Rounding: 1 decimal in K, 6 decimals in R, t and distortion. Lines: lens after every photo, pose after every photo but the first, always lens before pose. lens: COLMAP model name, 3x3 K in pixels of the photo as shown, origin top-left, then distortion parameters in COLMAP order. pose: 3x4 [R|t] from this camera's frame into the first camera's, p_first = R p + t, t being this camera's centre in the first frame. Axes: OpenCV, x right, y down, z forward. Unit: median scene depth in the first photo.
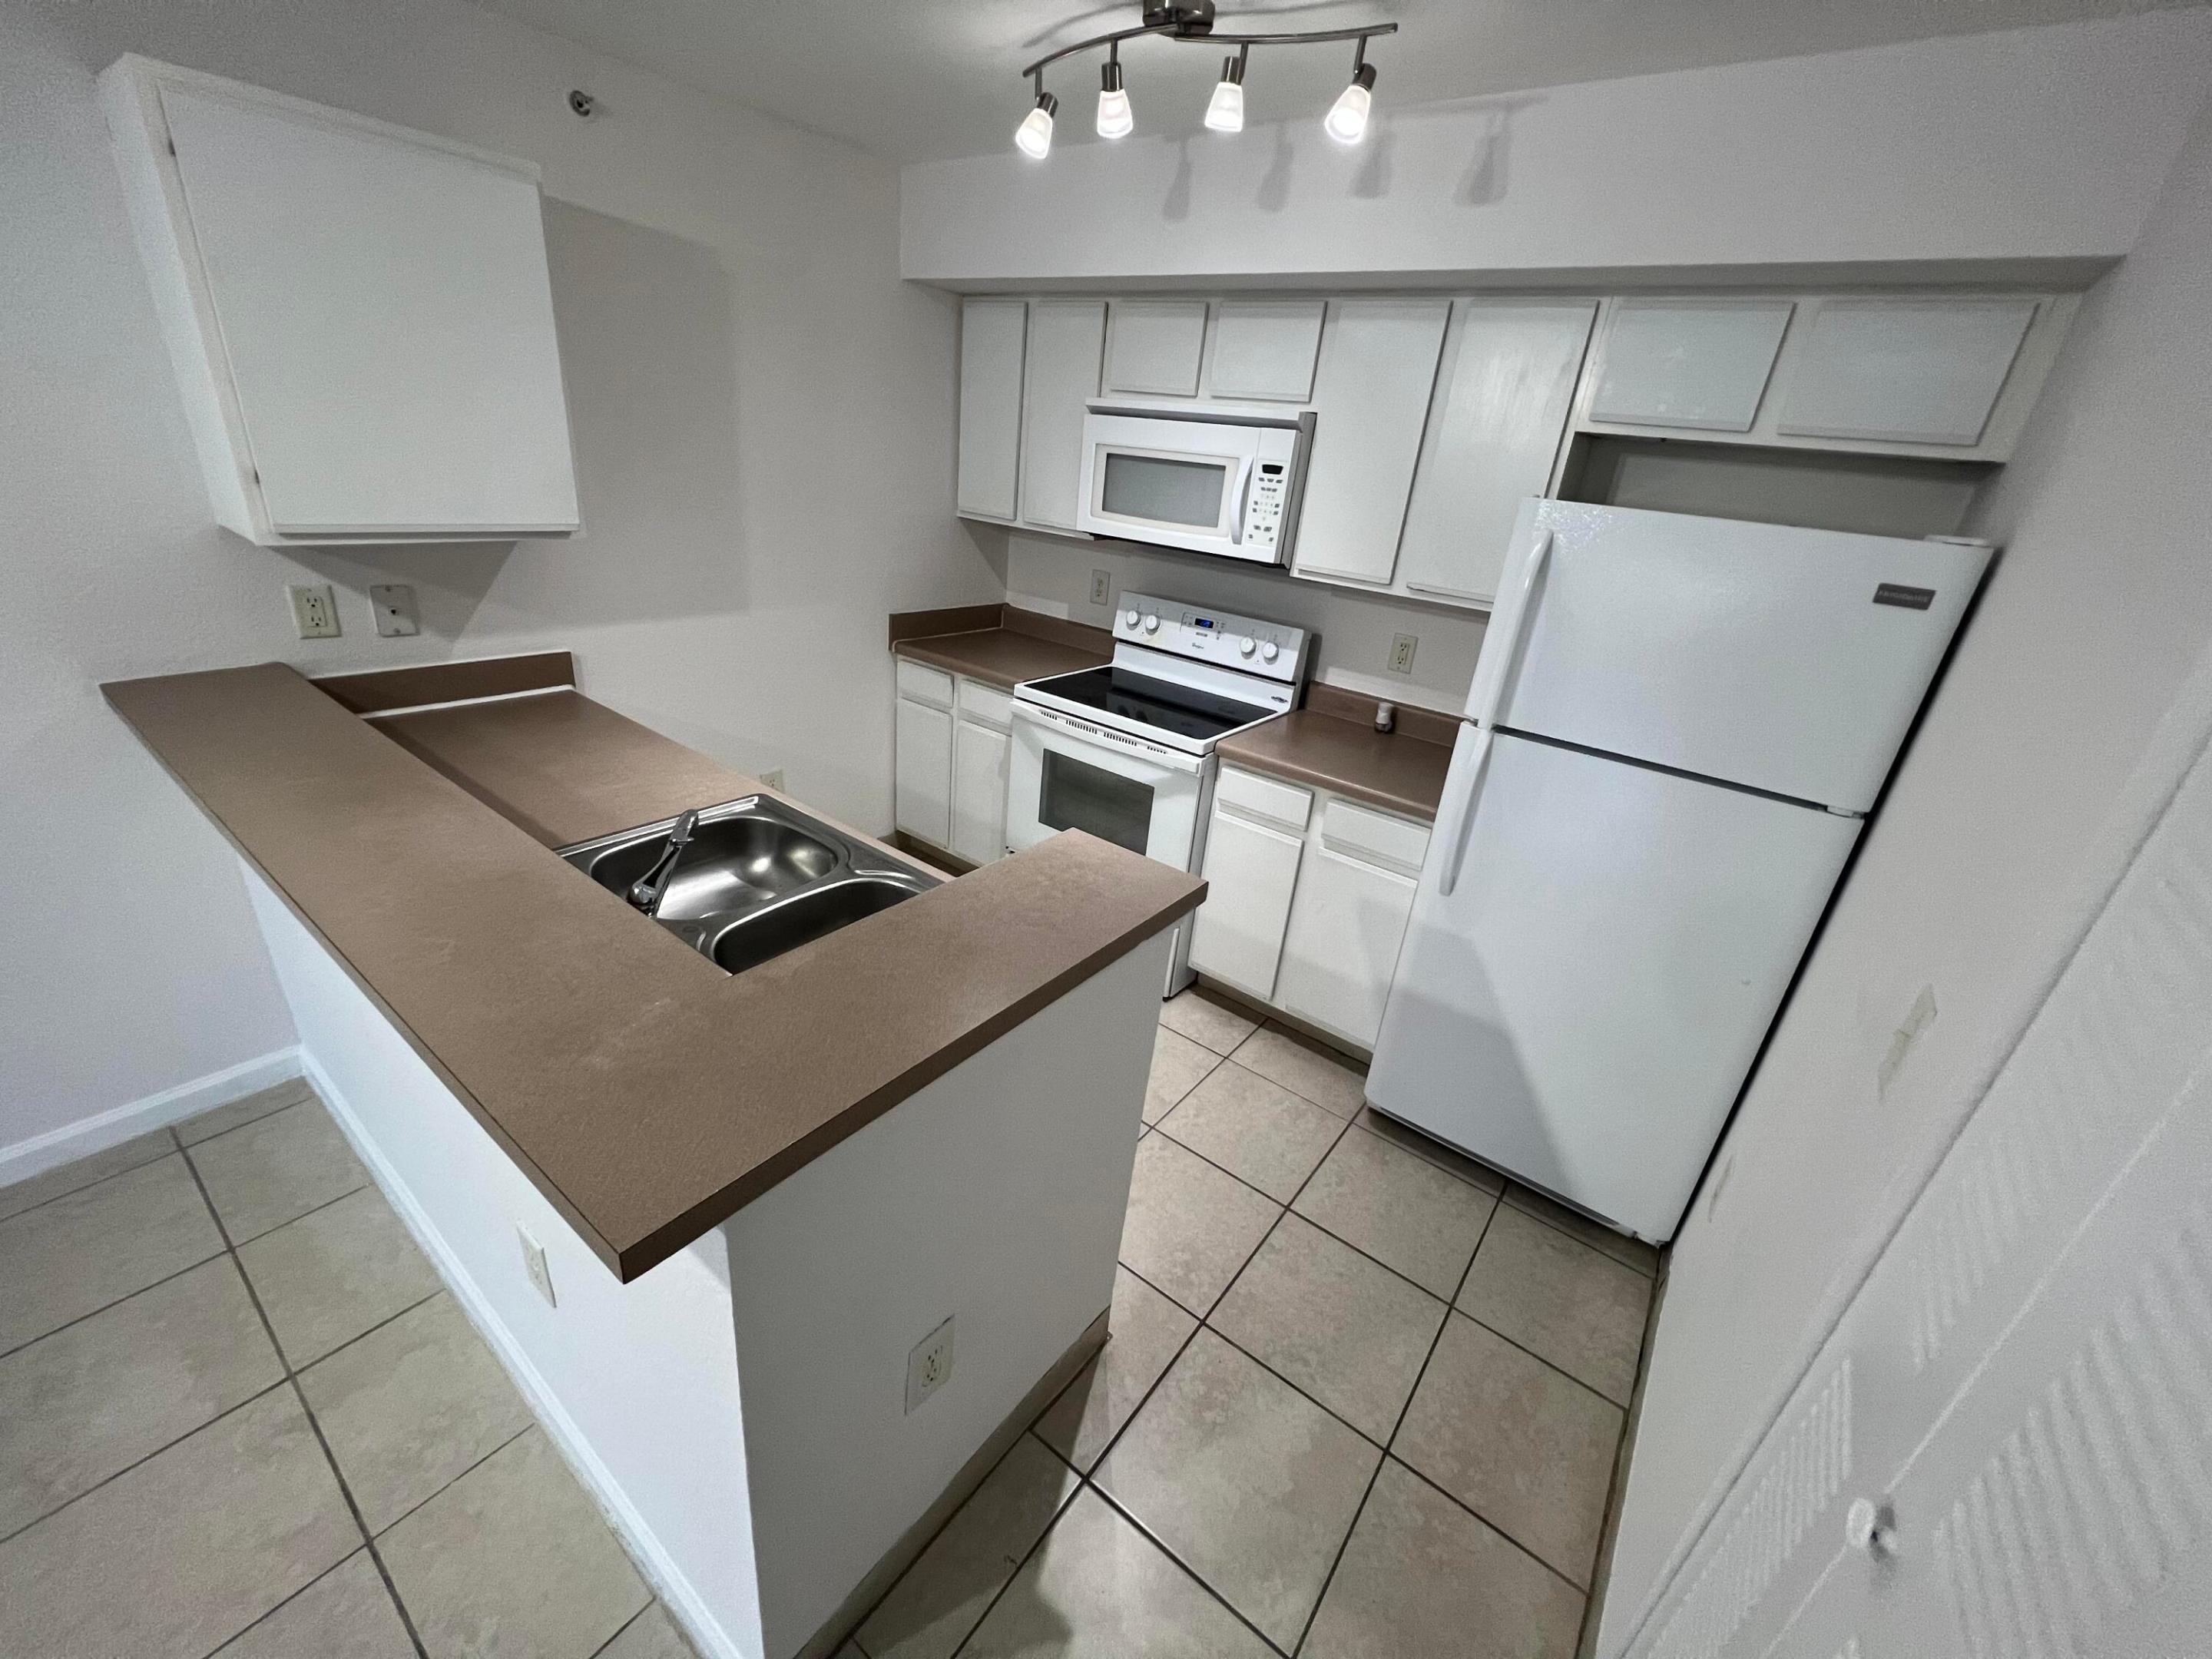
lens RADIAL K [[883.3, 0, 1095.1], [0, 883.3, 821.8], [0, 0, 1]] dist [0.000990, 0.000395]
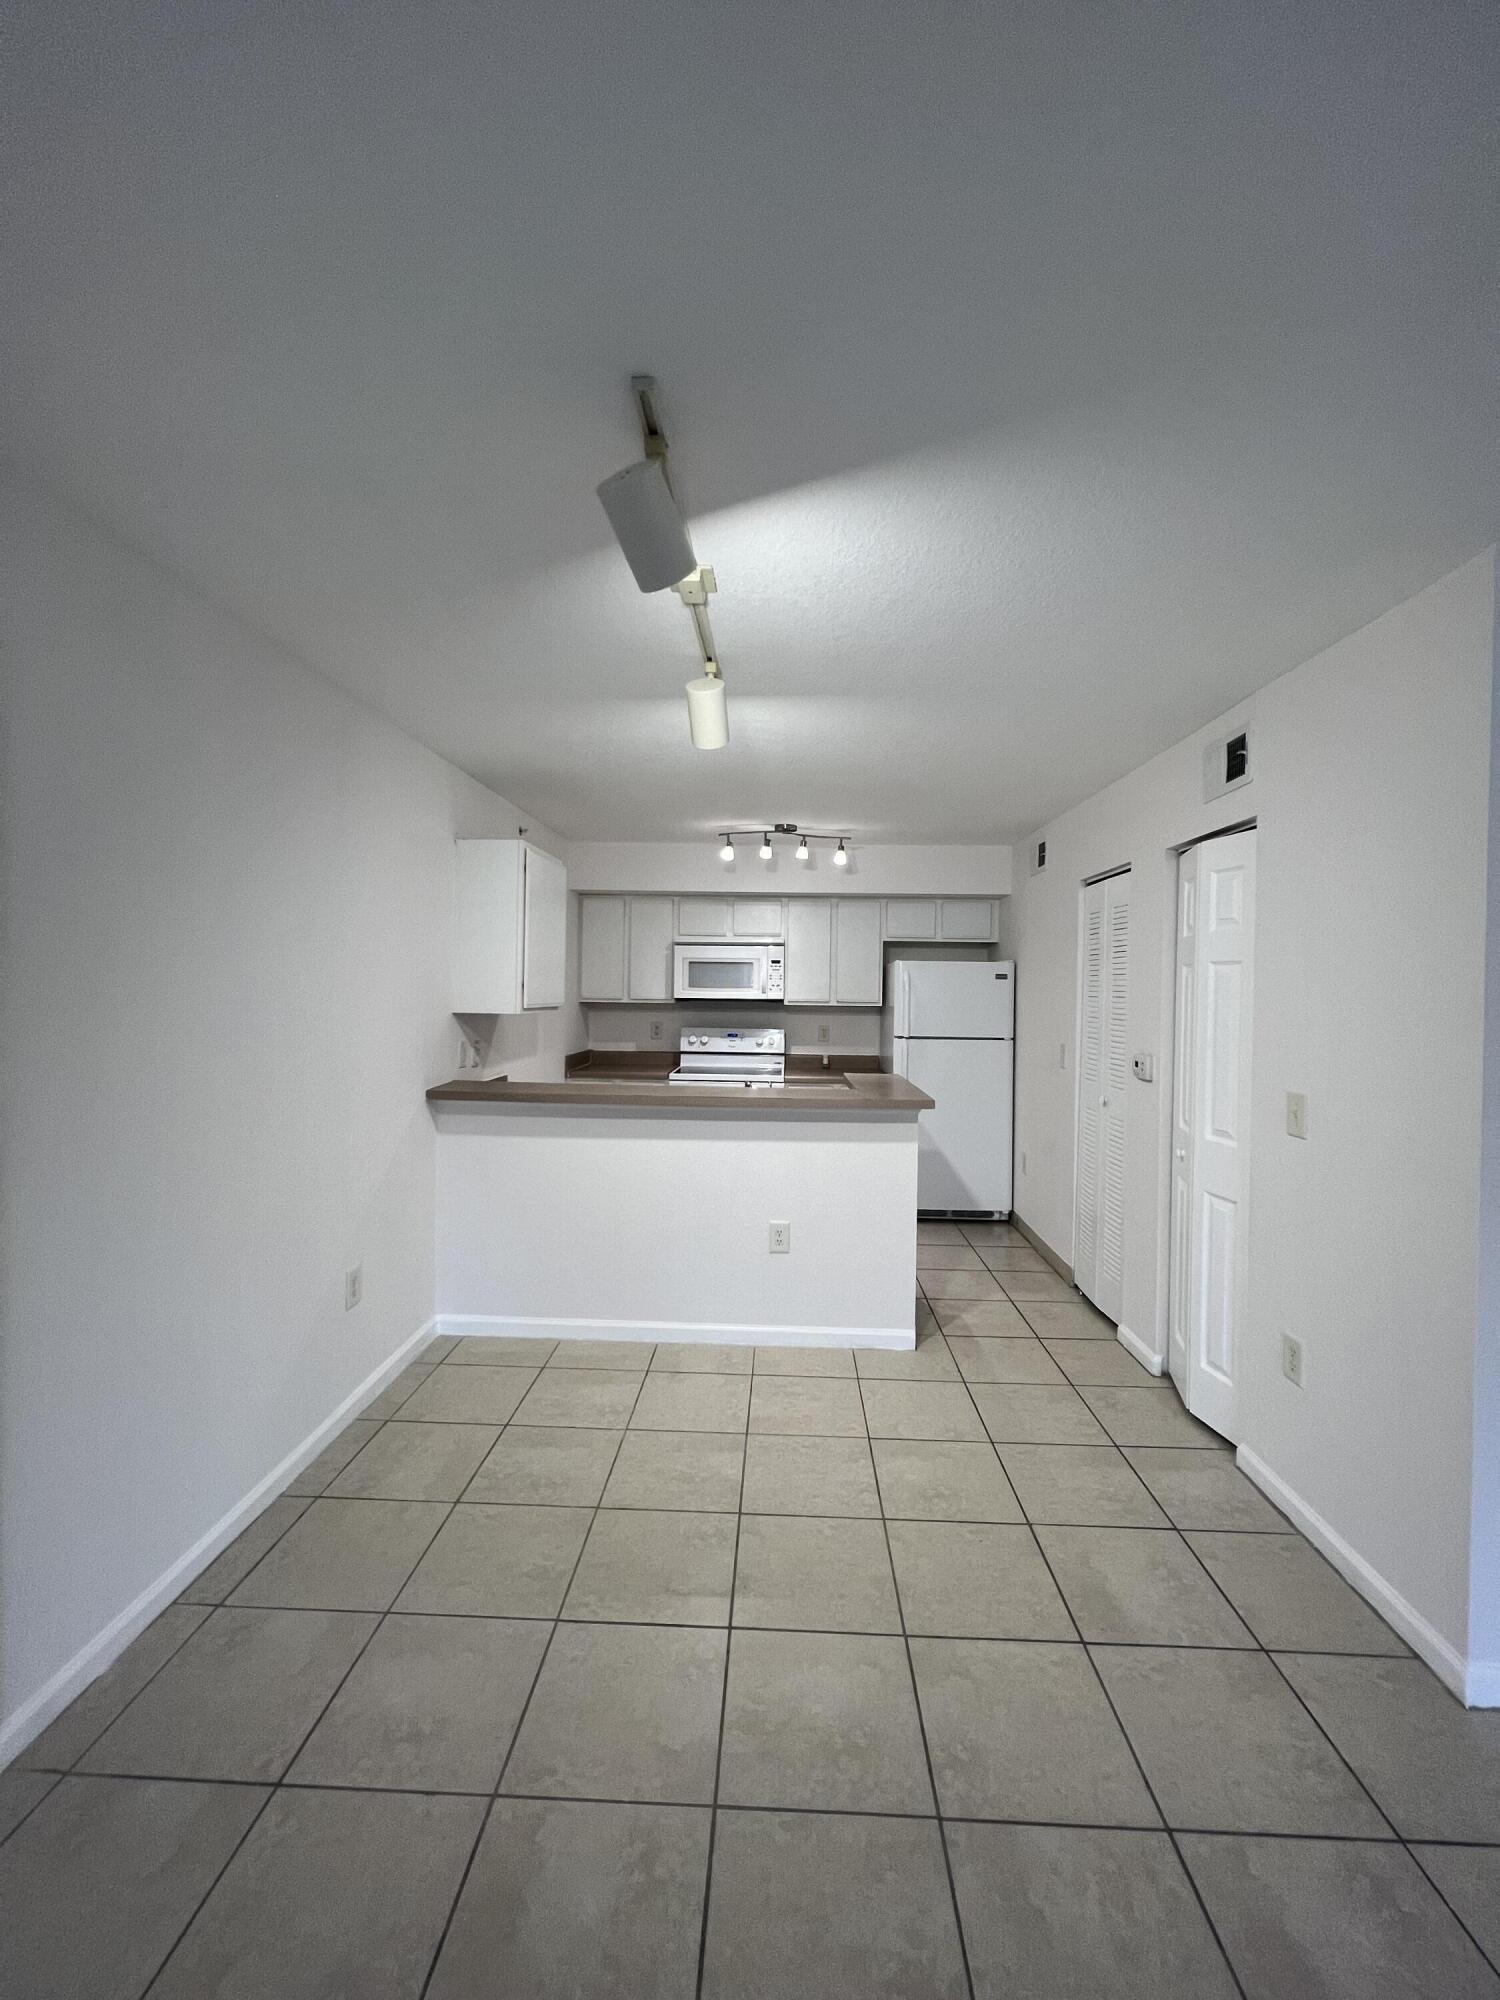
lens RADIAL K [[798.6, 0, 756.7], [0, 798.6, 993.7], [0, 0, 1]] dist [0.000990, 0.000395]
pose [[0.814005, -0.086150, 0.574434, -1.032686], [0.286519, 0.919808, -0.268066, 0.231230], [-0.505275, 0.382793, 0.773412, -0.576694]]
